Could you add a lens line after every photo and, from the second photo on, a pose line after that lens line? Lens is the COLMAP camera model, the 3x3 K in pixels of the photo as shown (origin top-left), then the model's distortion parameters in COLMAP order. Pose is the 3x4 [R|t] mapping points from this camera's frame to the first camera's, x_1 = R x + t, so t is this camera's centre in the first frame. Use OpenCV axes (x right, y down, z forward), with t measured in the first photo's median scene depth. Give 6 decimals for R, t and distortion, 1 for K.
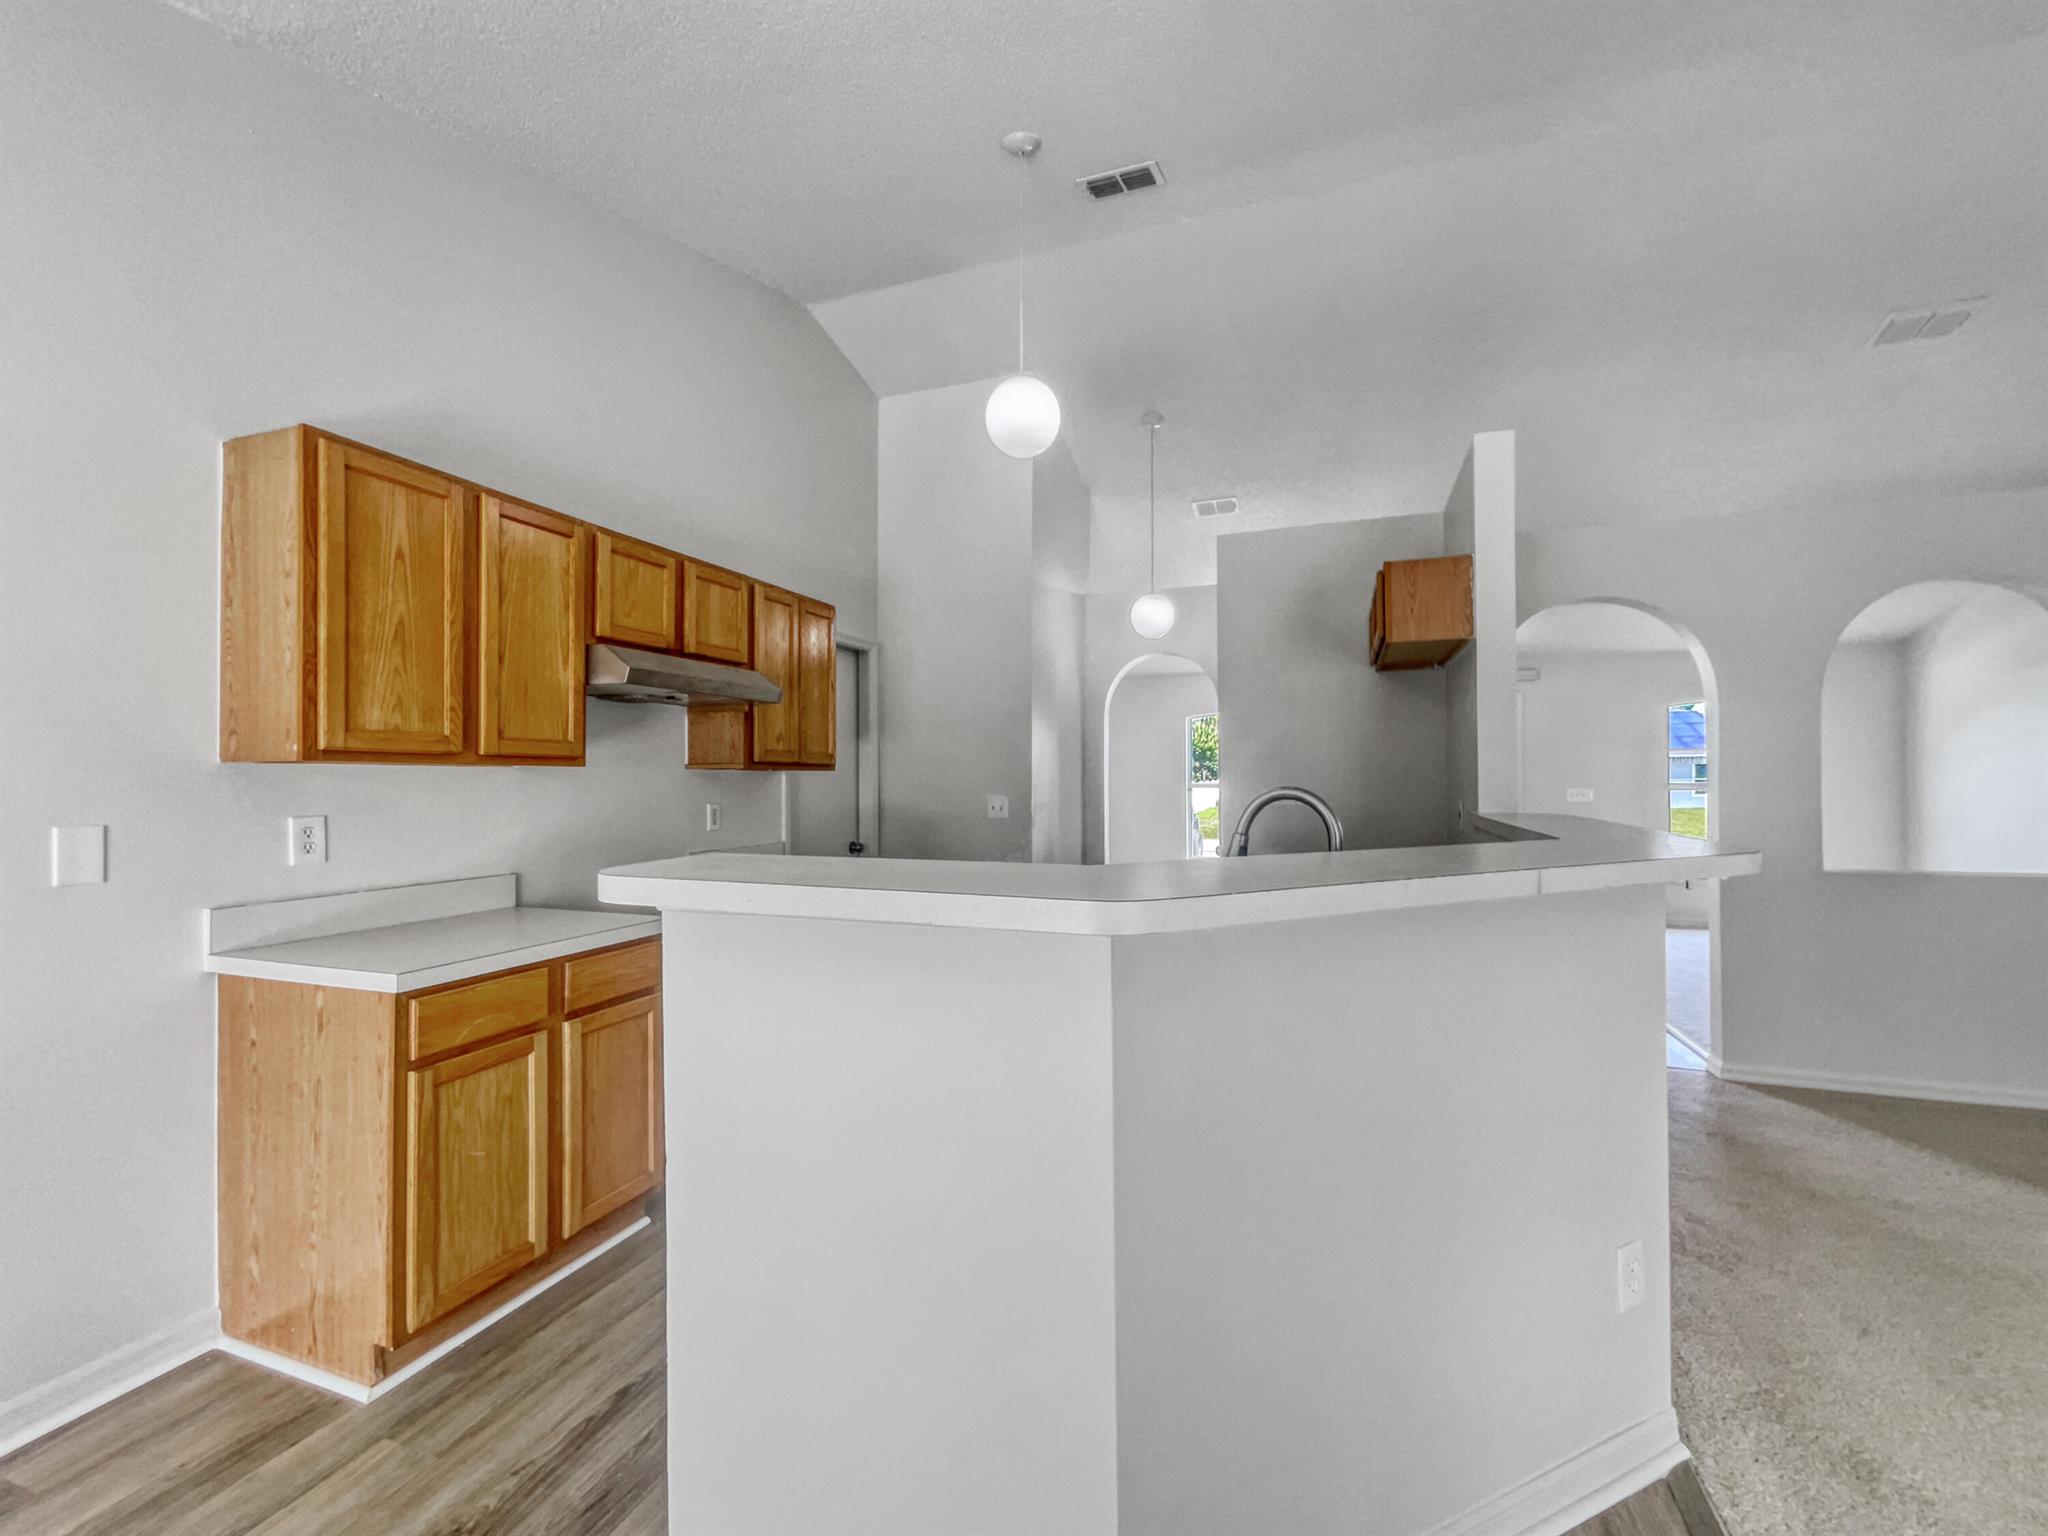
lens RADIAL K [[850.9, 0, 1021.9], [0, 850.9, 767.2], [0, 0, 1]] dist [-0.003247, -0.000160]
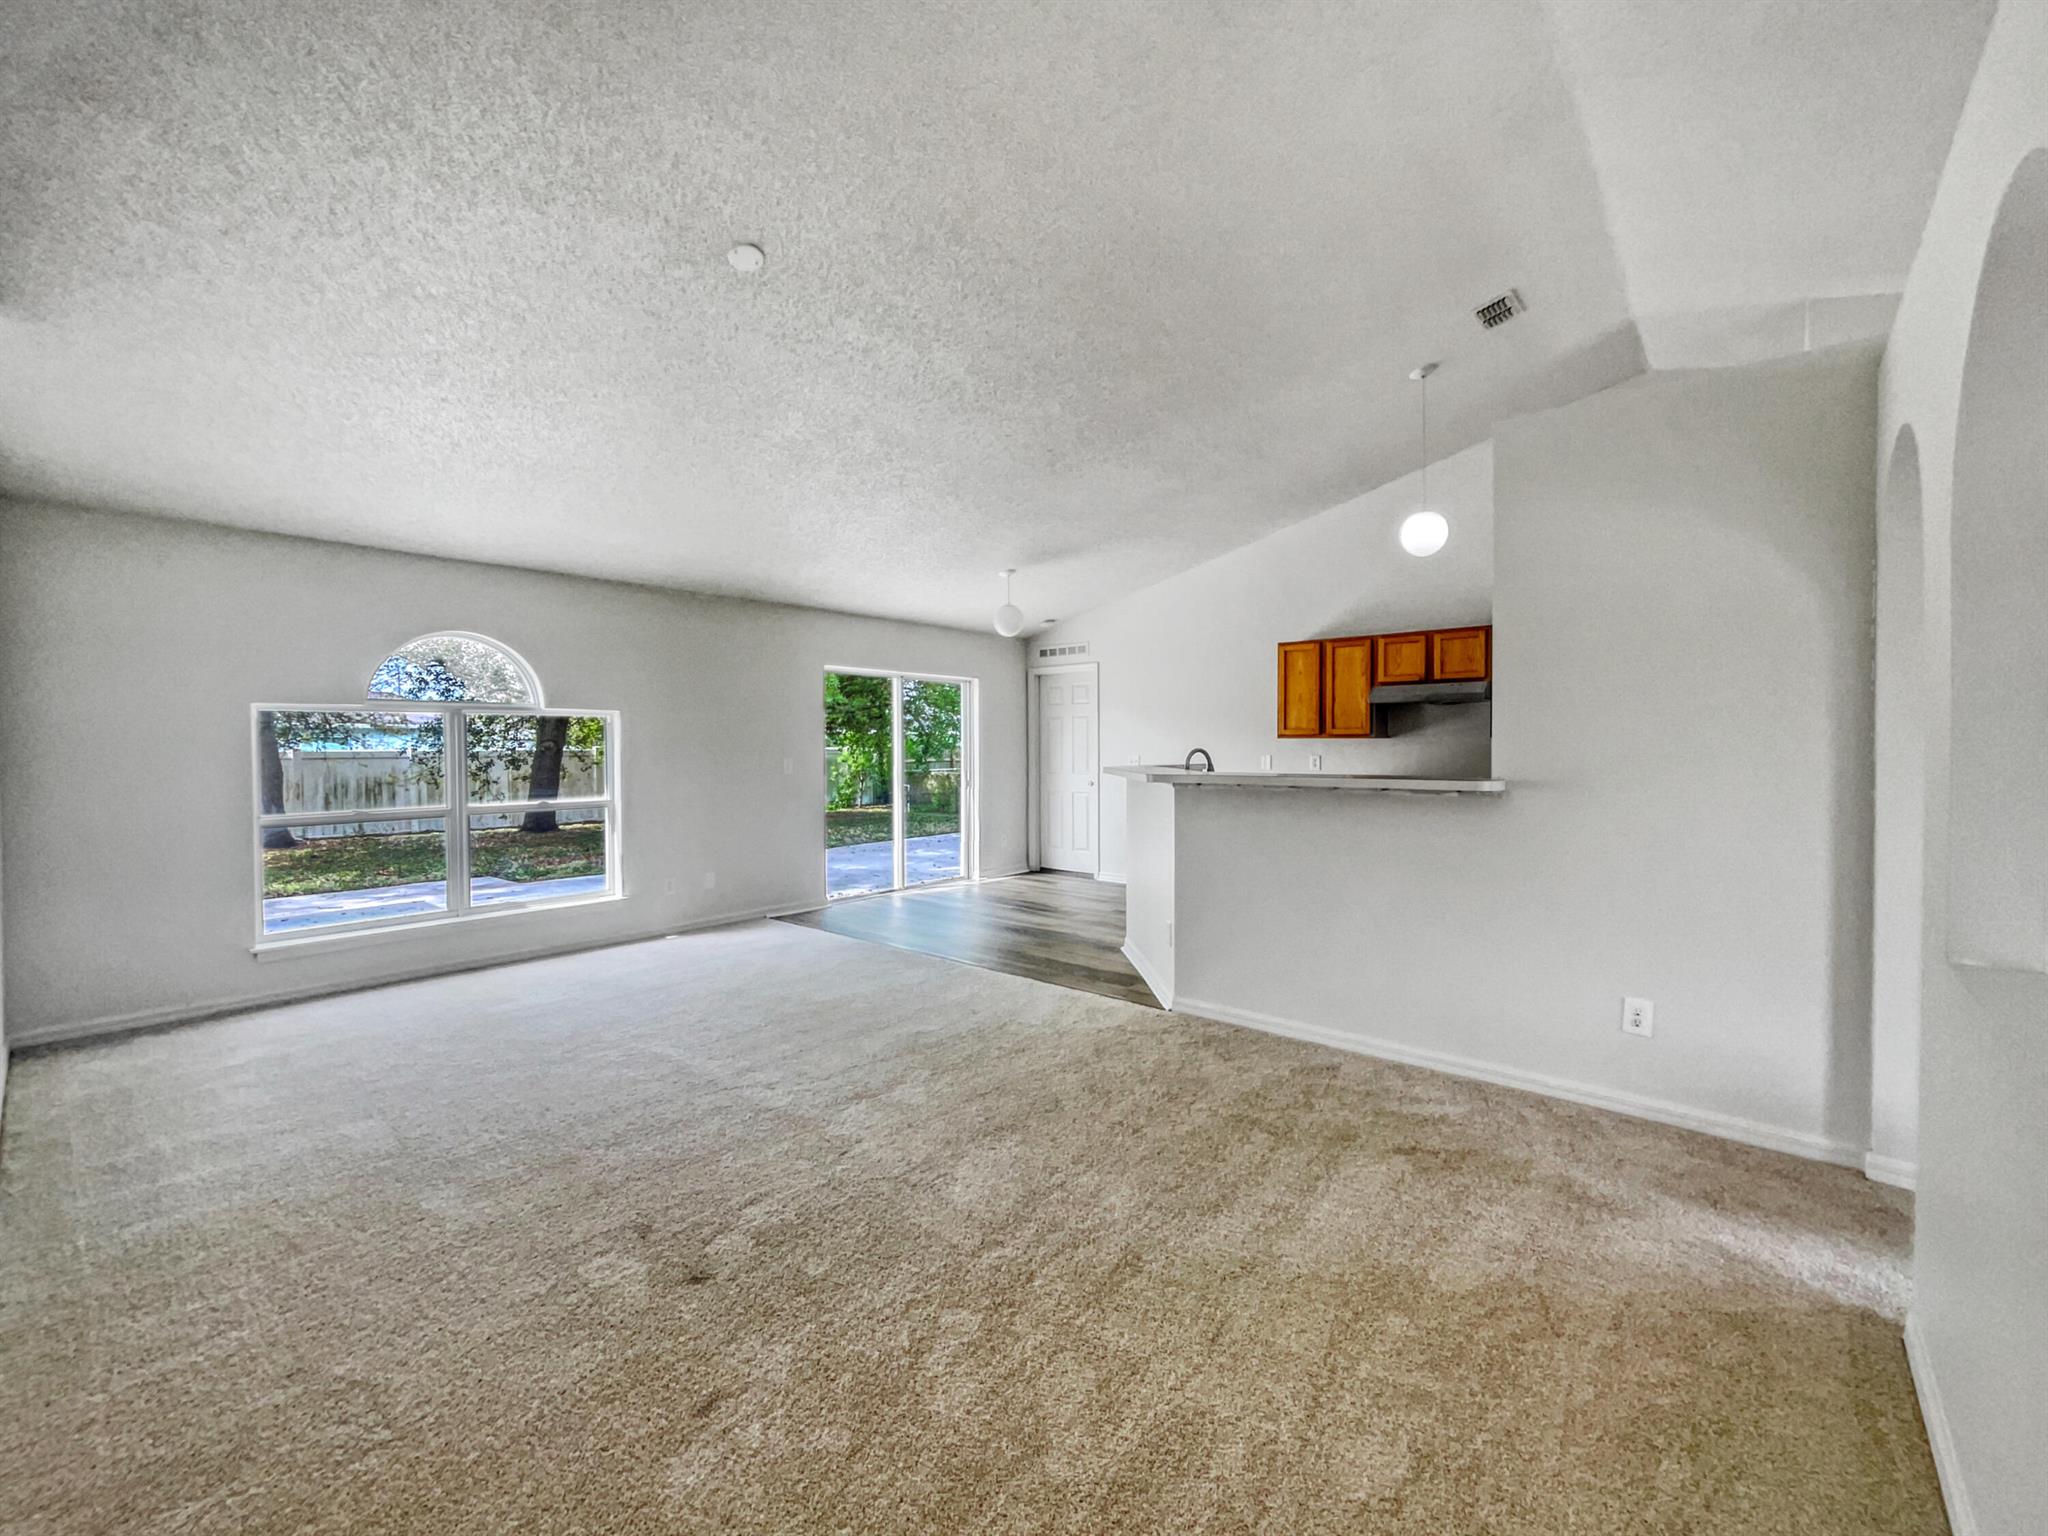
lens RADIAL K [[822.8, 0, 1019.4], [0, 822.8, 776.3], [0, 0, 1]] dist [-0.001359, -0.000200]
pose [[-0.356349, 0.048050, -0.933117, 1.785923], [0.022319, 0.998830, 0.042910, -0.012568], [0.934086, -0.005535, -0.357004, 0.787599]]
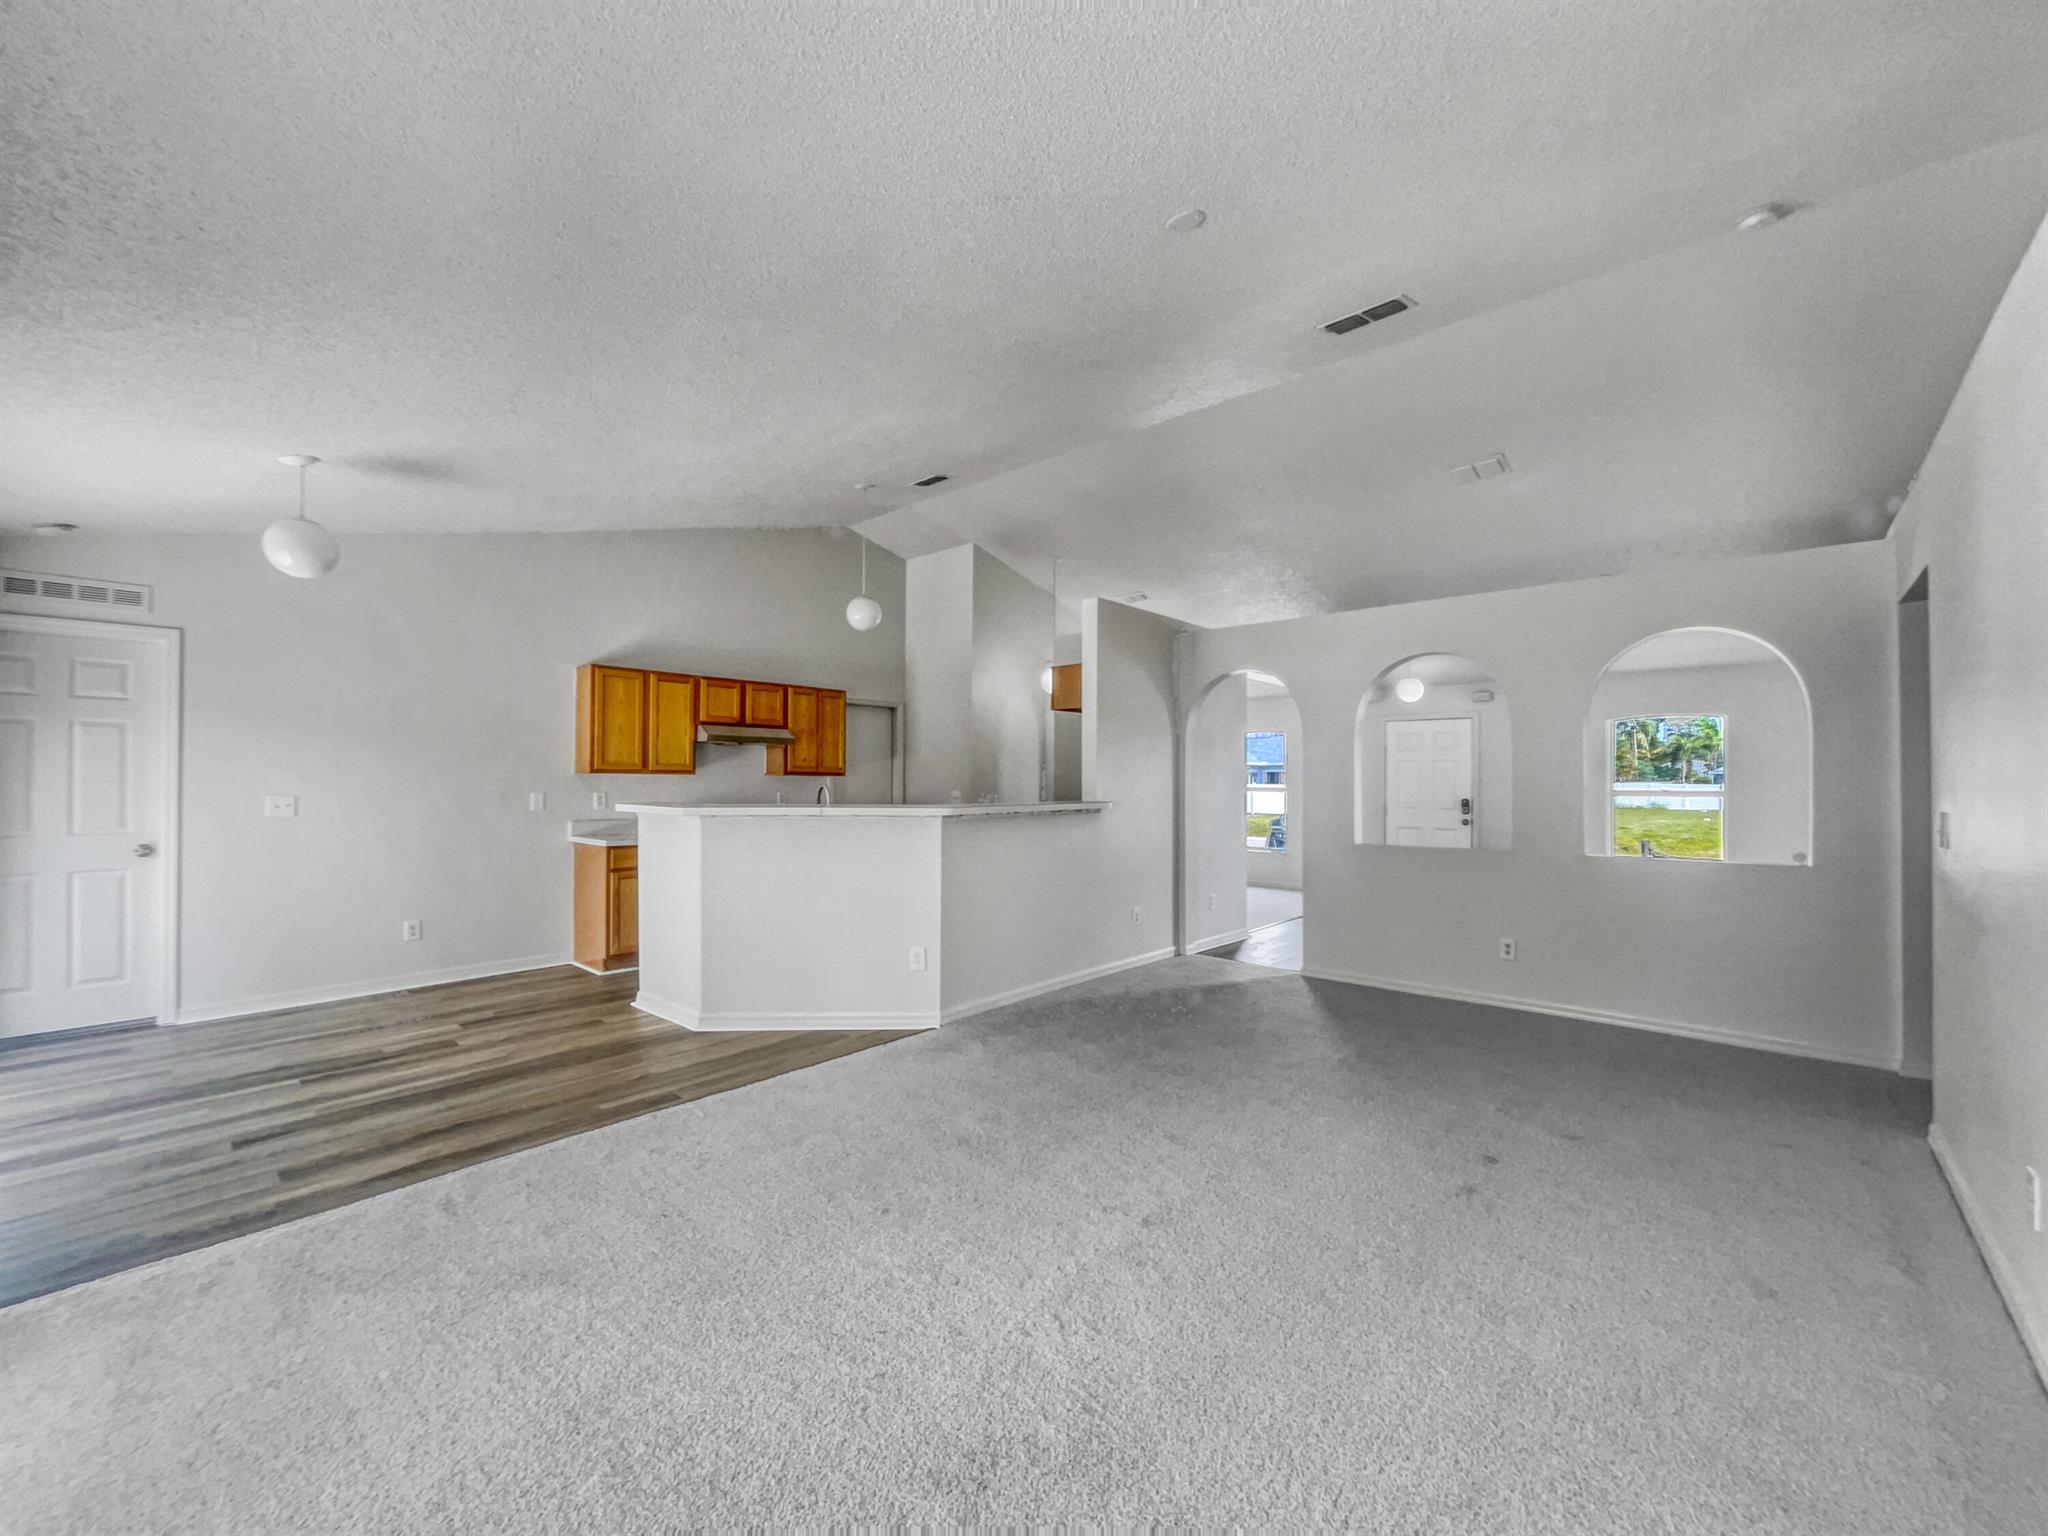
lens RADIAL K [[822.8, 0, 1019.4], [0, 822.8, 776.3], [0, 0, 1]] dist [-0.001359, -0.000200]
pose [[0.923145, 0.005545, -0.384412, 1.129039], [-0.002871, 0.999968, 0.007530, -0.013493], [0.384441, -0.005847, 0.923131, -0.749325]]
